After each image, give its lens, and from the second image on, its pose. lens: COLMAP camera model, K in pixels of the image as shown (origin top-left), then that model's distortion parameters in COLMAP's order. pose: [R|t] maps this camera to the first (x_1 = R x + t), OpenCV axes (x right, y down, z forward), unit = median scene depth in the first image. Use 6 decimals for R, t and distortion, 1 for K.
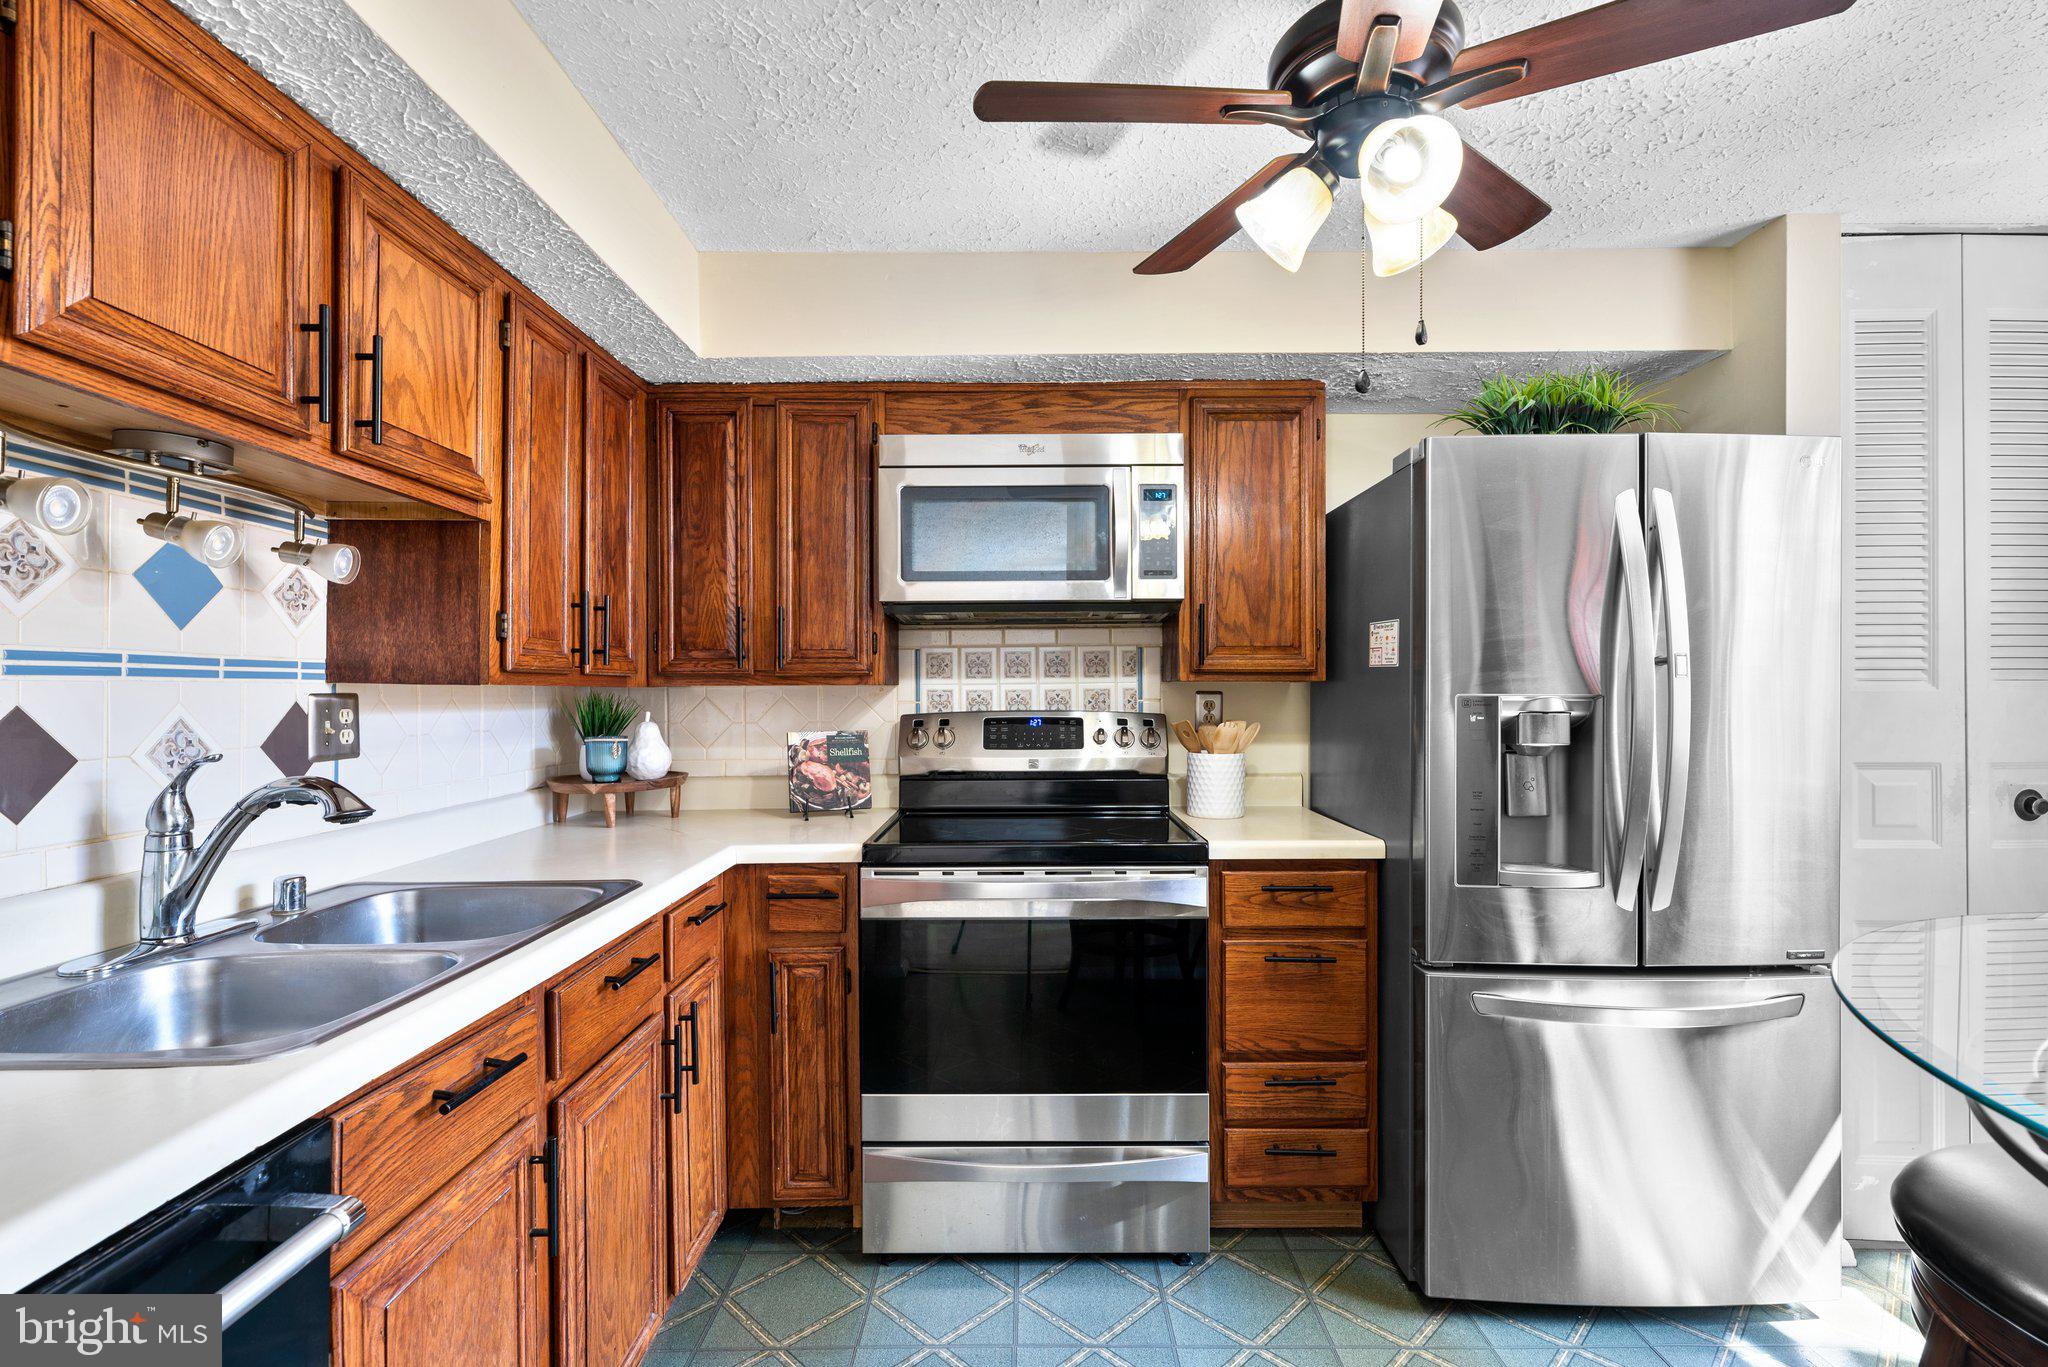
lens RADIAL K [[927.3, 0, 1037.6], [0, 927.3, 687.7], [0, 0, 1]] dist [0.003403, -0.000849]
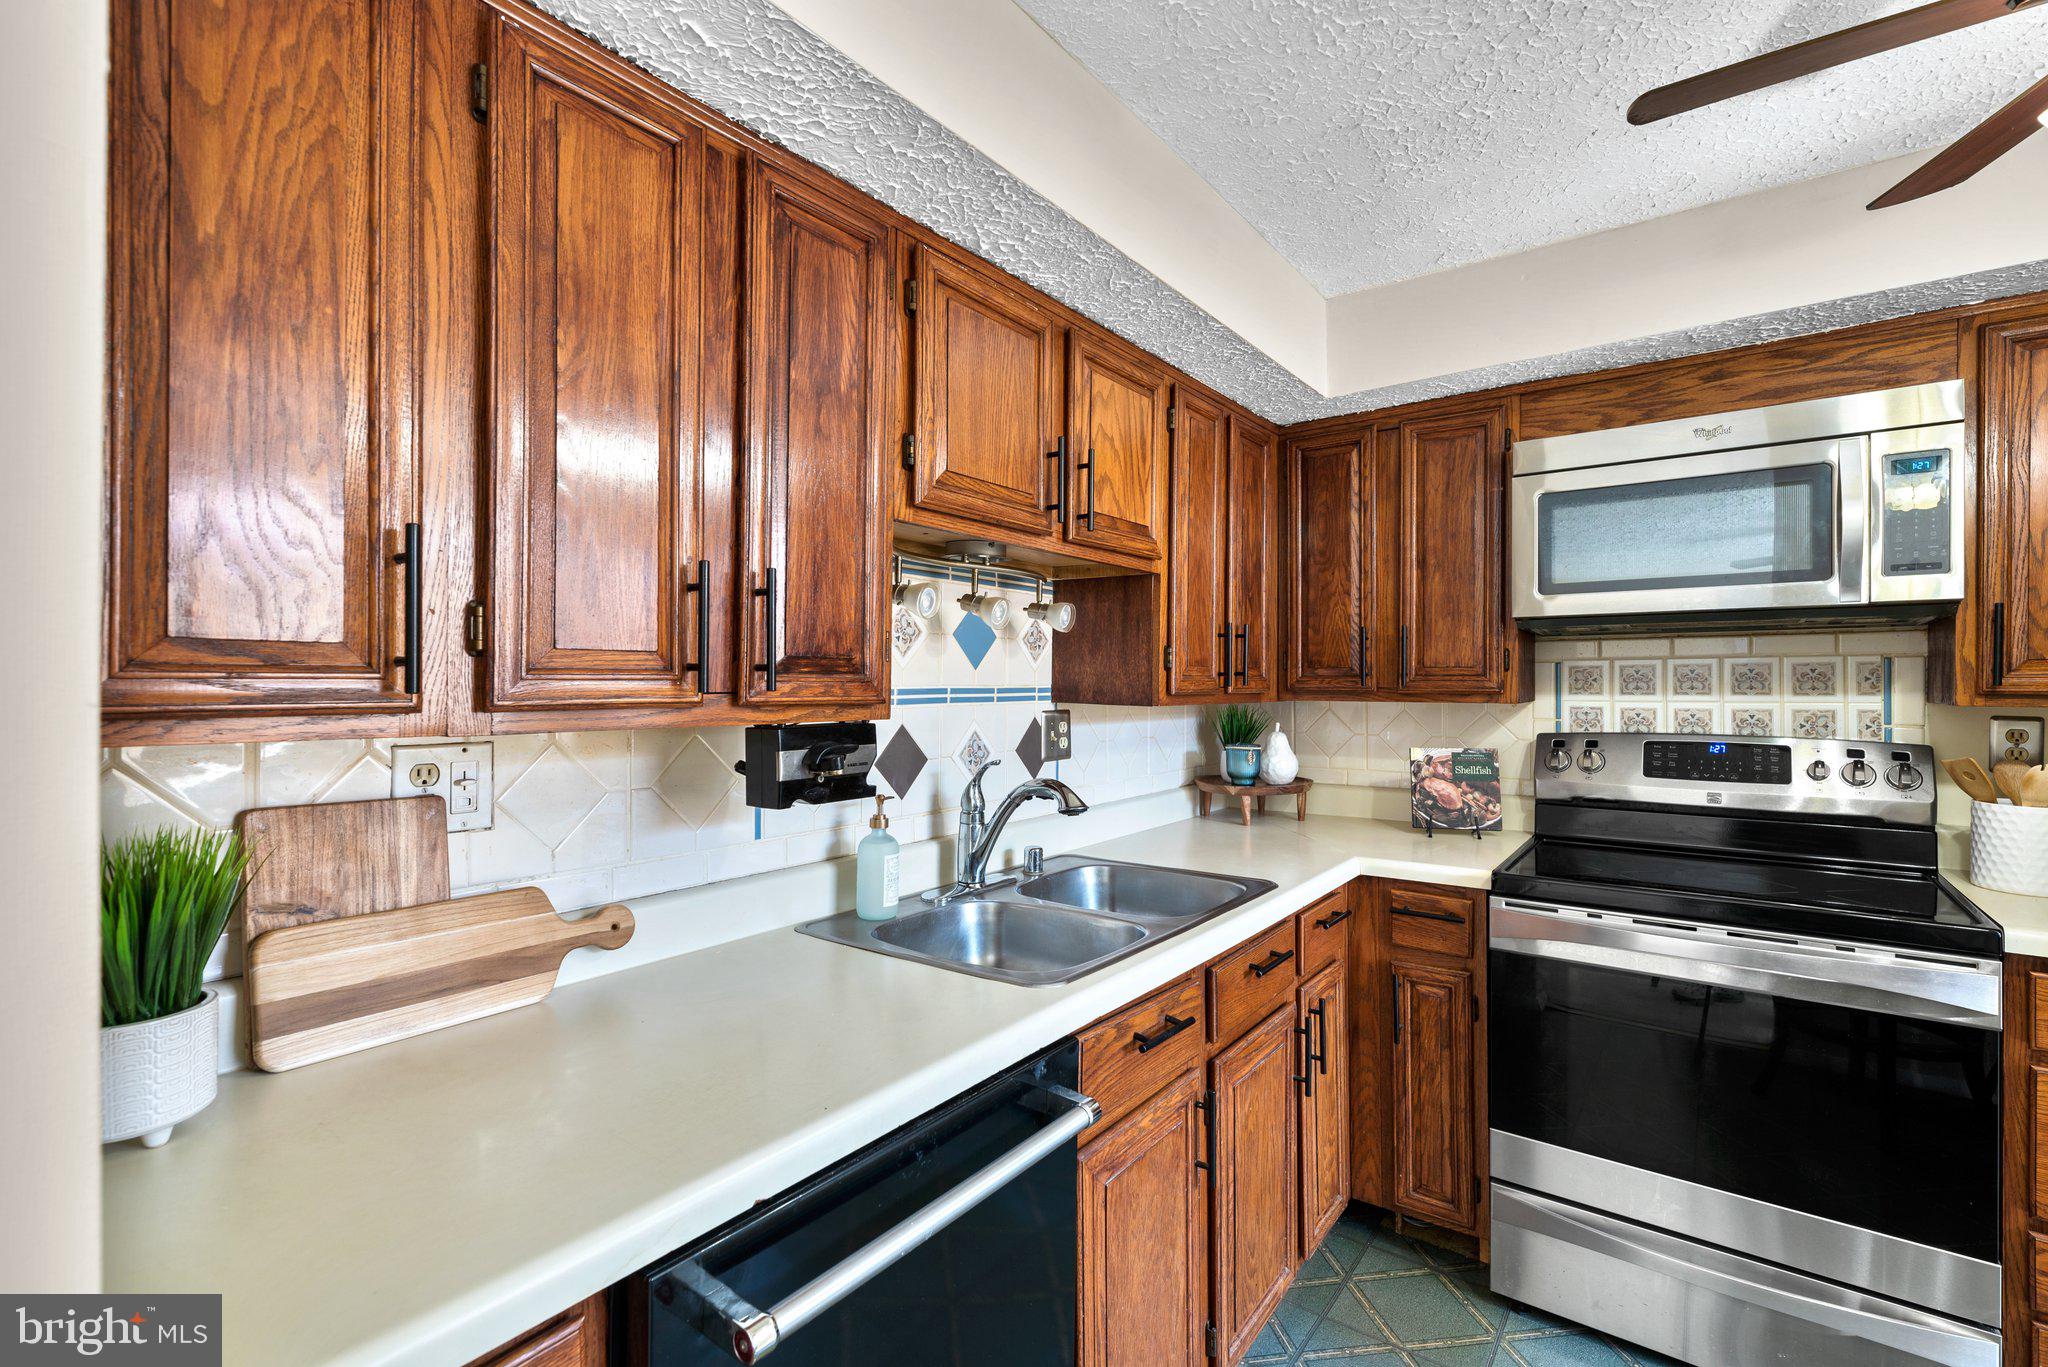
lens RADIAL K [[927.3, 0, 1025.5], [0, 927.3, 680.4], [0, 0, 1]] dist [0.003403, -0.000849]
pose [[0.795483, 0.005236, -0.605954, 0.011025], [-0.001636, 0.999978, 0.006493, -0.037938], [0.605974, -0.004174, 0.795473, -0.070801]]
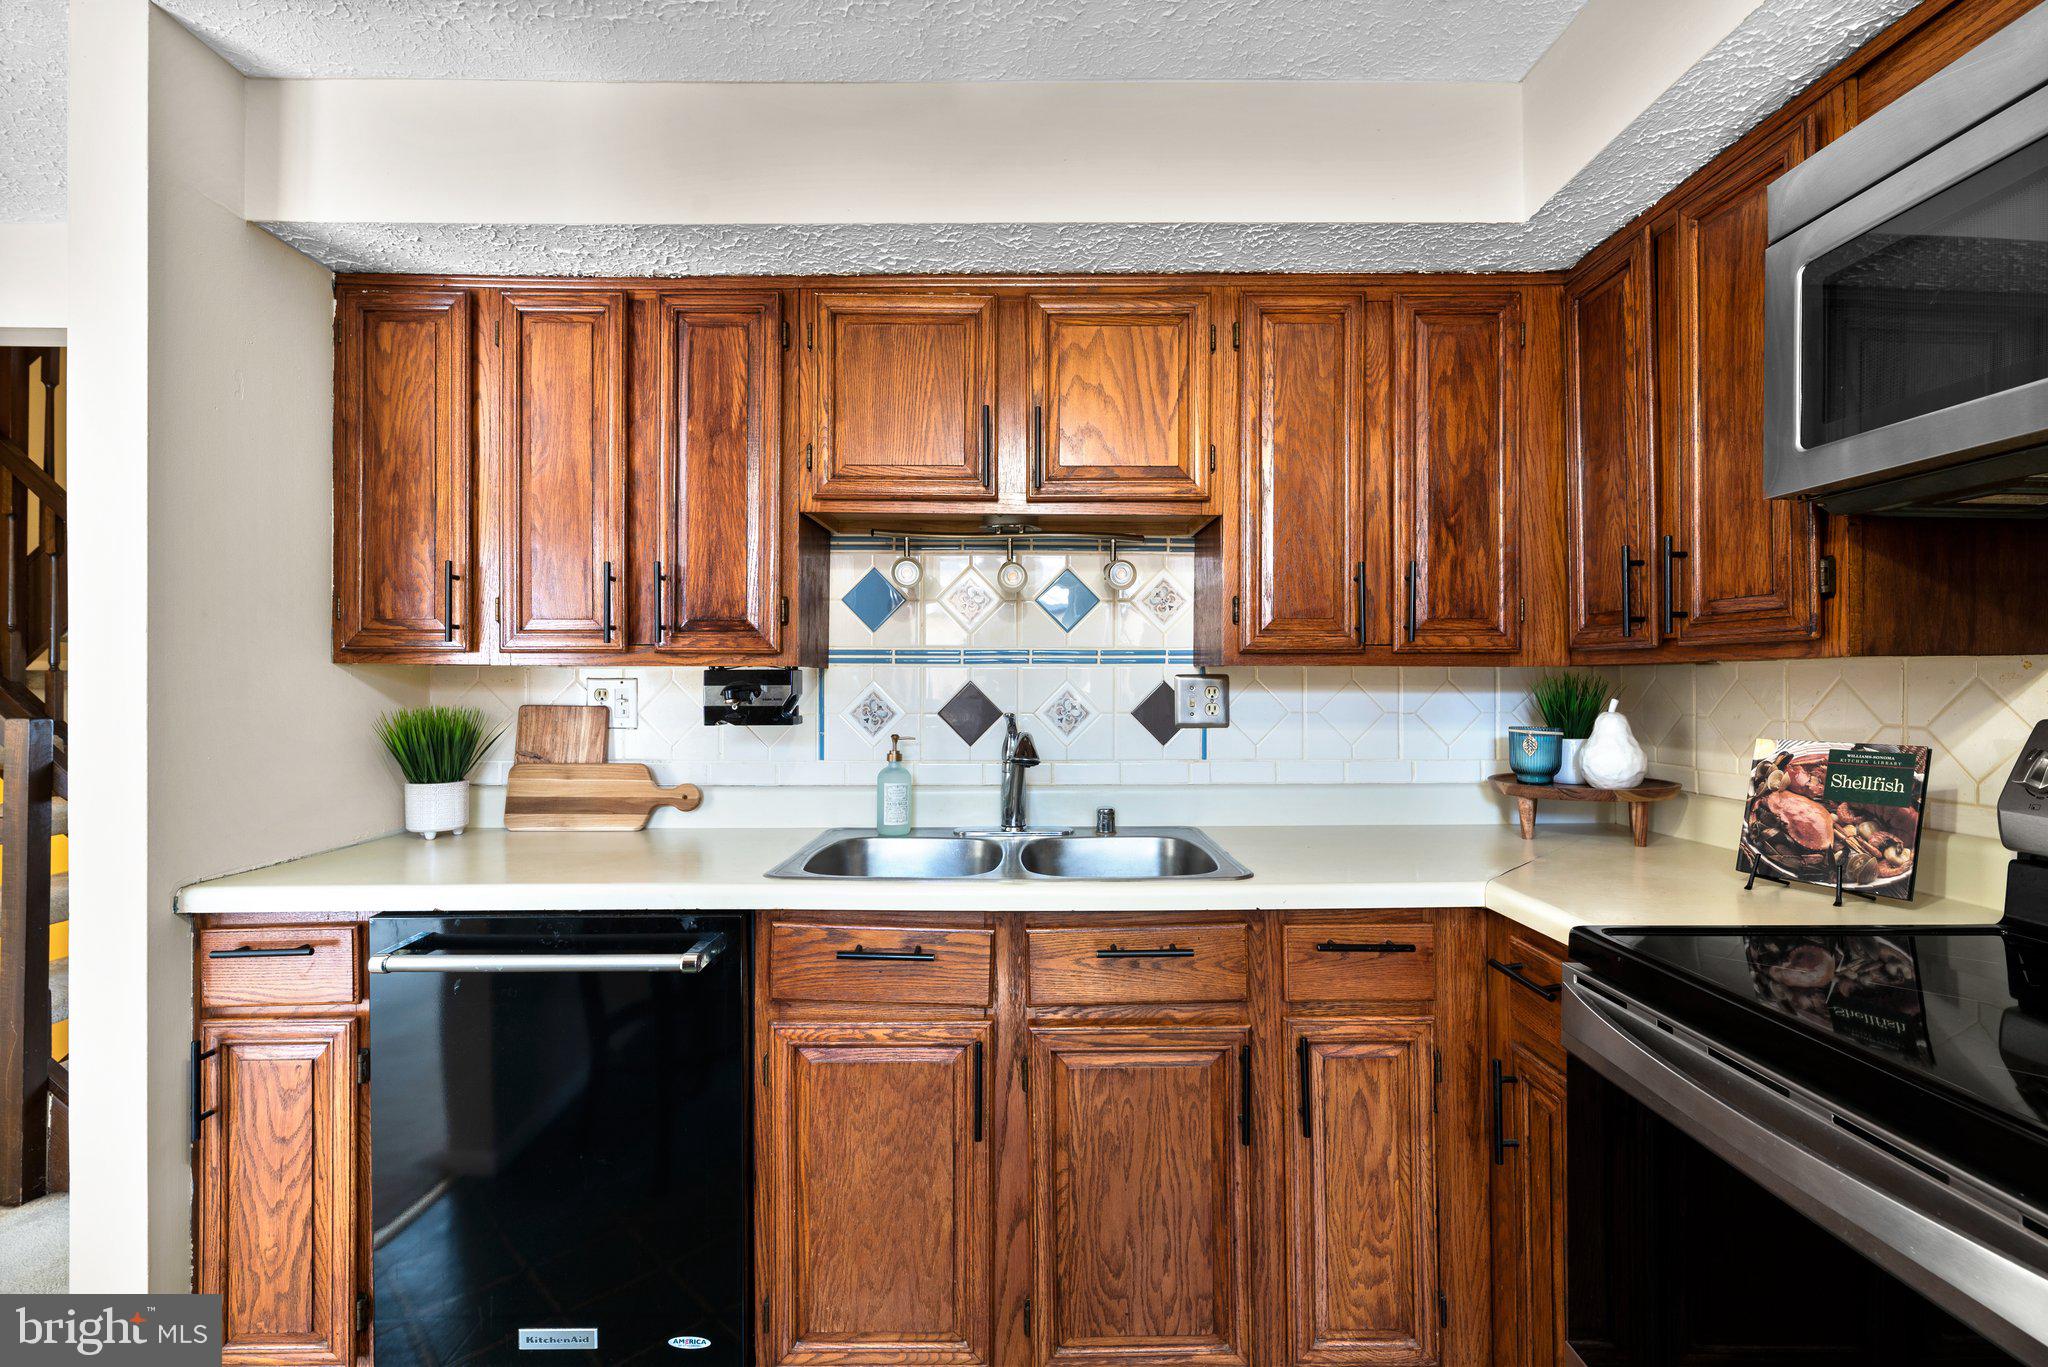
lens RADIAL K [[927.3, 0, 1036.4], [0, 927.3, 678.5], [0, 0, 1]] dist [0.003403, -0.000849]
pose [[-0.006781, 0.000479, -0.999977, 0.413403], [0.004751, 0.999989, 0.000446, 0.008321], [0.999966, -0.004747, -0.006784, 0.662123]]
